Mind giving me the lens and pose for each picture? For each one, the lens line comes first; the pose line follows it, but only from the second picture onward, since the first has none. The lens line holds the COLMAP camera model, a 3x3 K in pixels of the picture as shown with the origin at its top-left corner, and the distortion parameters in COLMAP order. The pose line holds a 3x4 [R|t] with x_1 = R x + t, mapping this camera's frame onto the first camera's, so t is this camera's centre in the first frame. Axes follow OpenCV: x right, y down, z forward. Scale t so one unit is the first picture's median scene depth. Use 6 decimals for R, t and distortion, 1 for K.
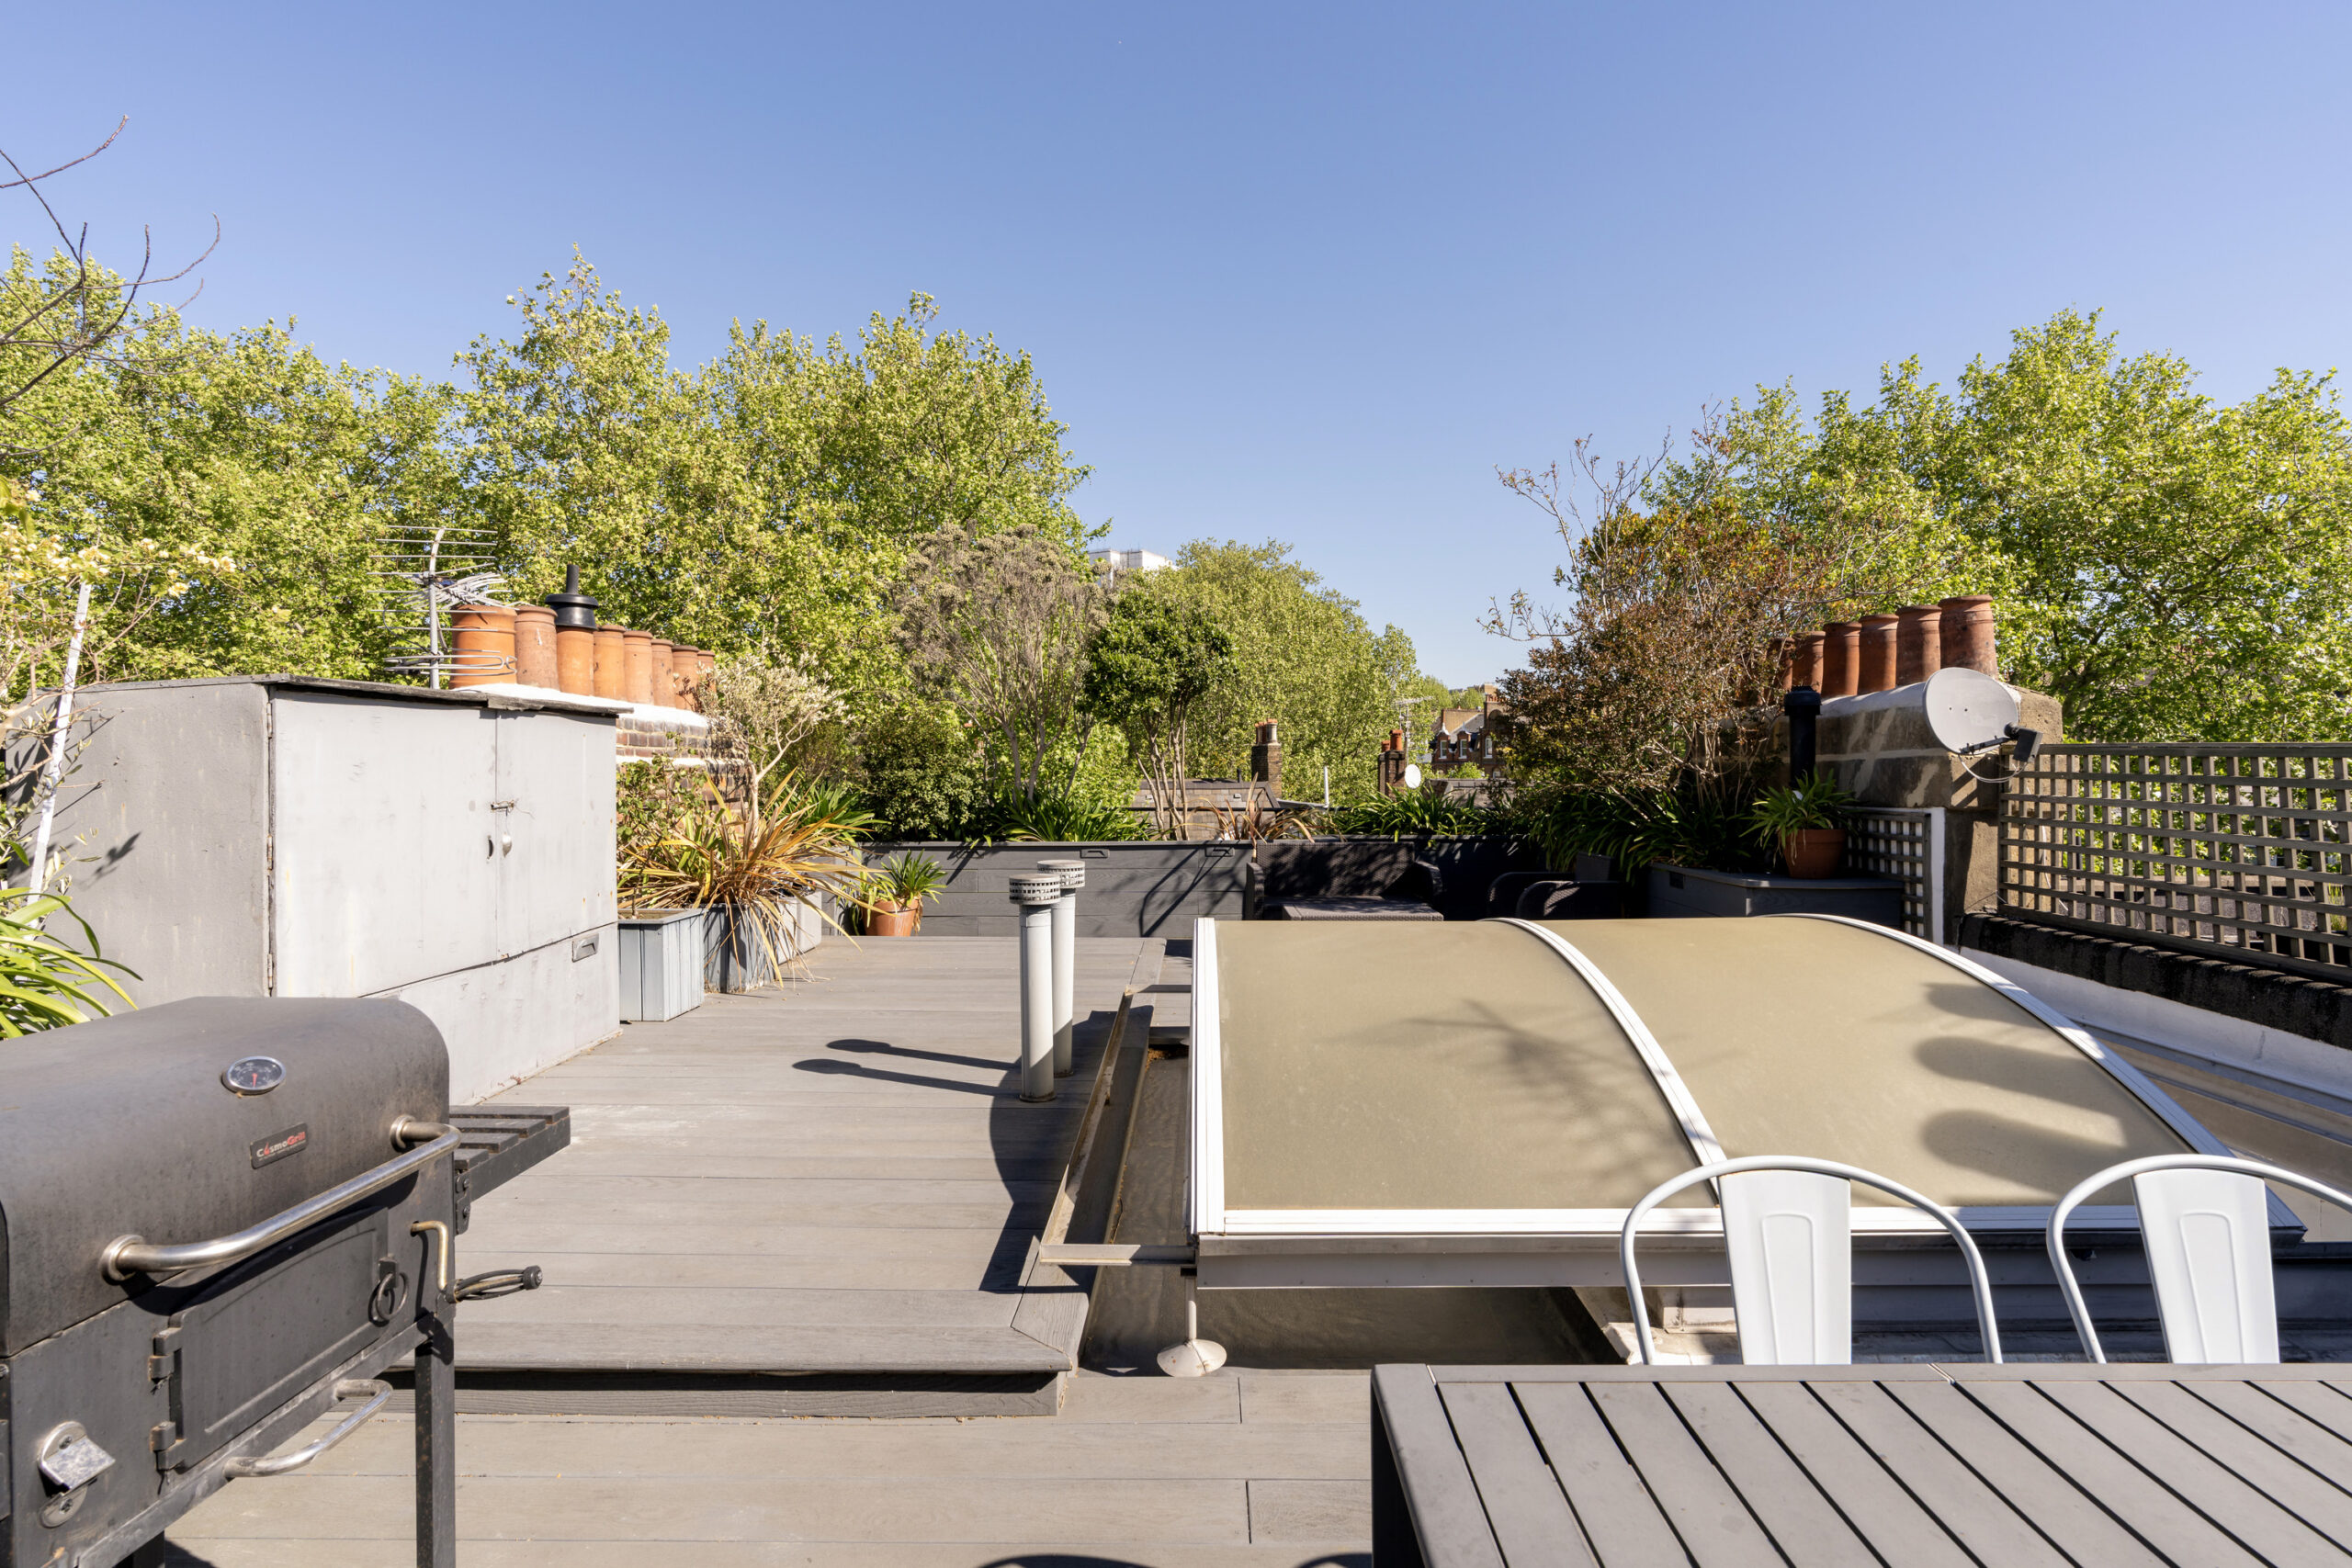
lens RADIAL K [[1224.4, 0, 1176.0], [0, 1224.4, 784.0], [0, 0, 1]] dist [-0.000938, -0.000300]
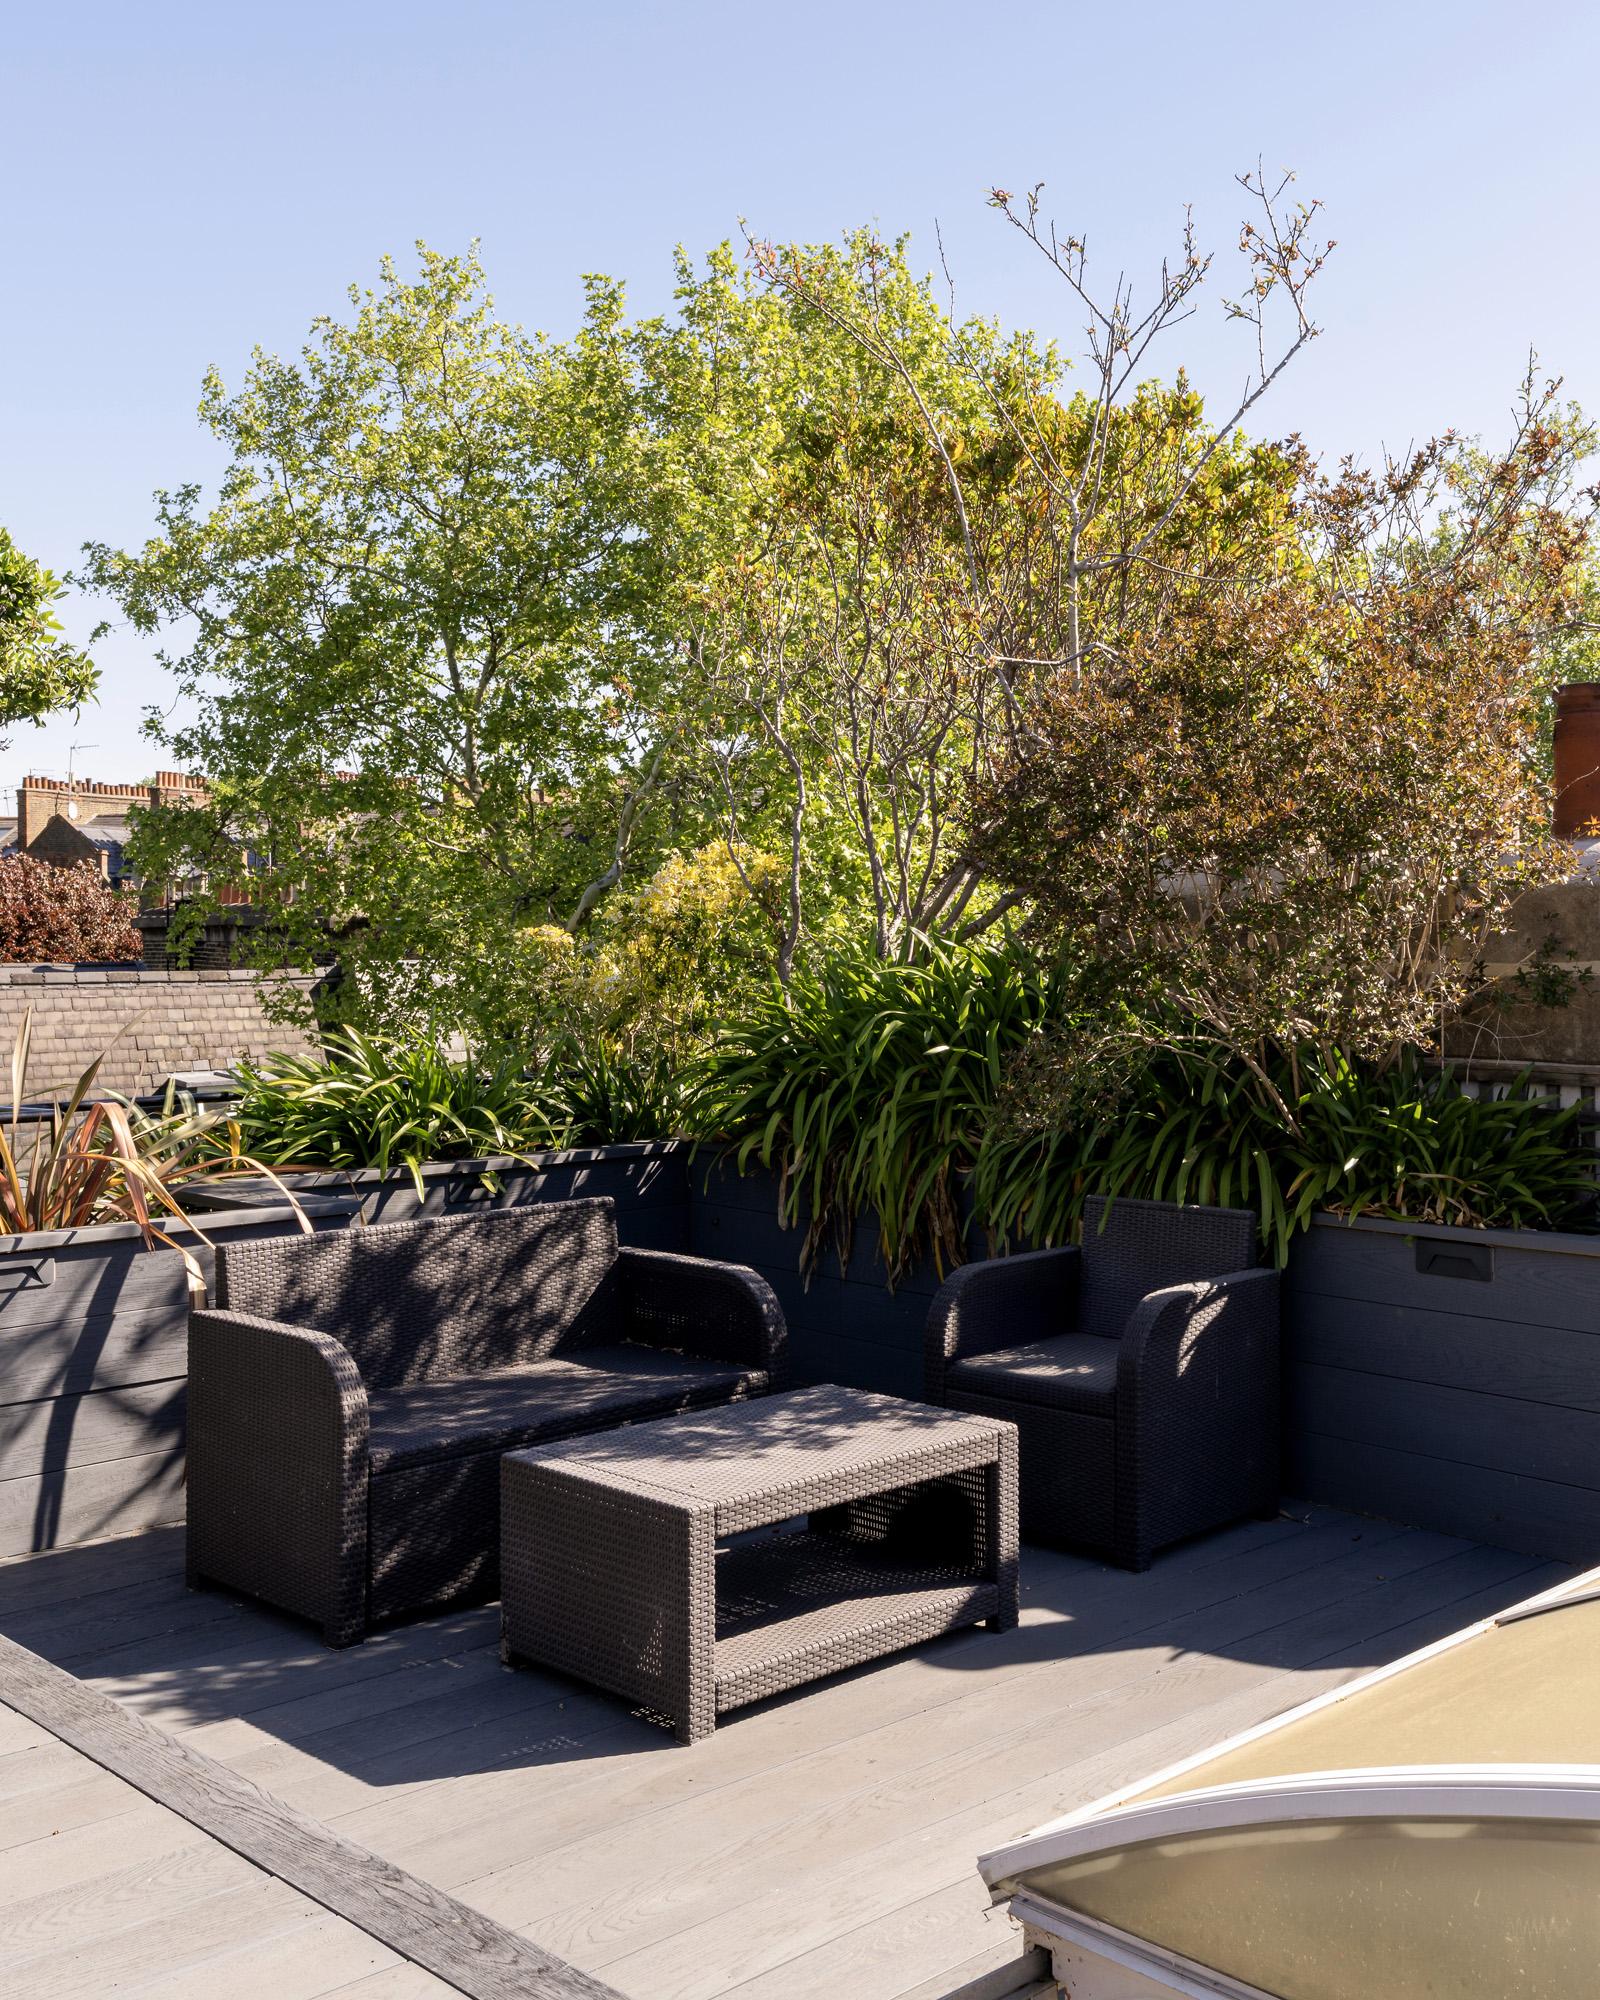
lens RADIAL K [[2133.4, 0, 800.0], [0, 2133.4, 1000.0], [0, 0, 1]] dist [0.010093, 0.006358]
pose [[0.708374, -0.031166, 0.705149, -0.224351], [0.015552, 0.999471, 0.028551, -0.029955], [-0.705666, -0.009259, 0.708484, 0.500941]]
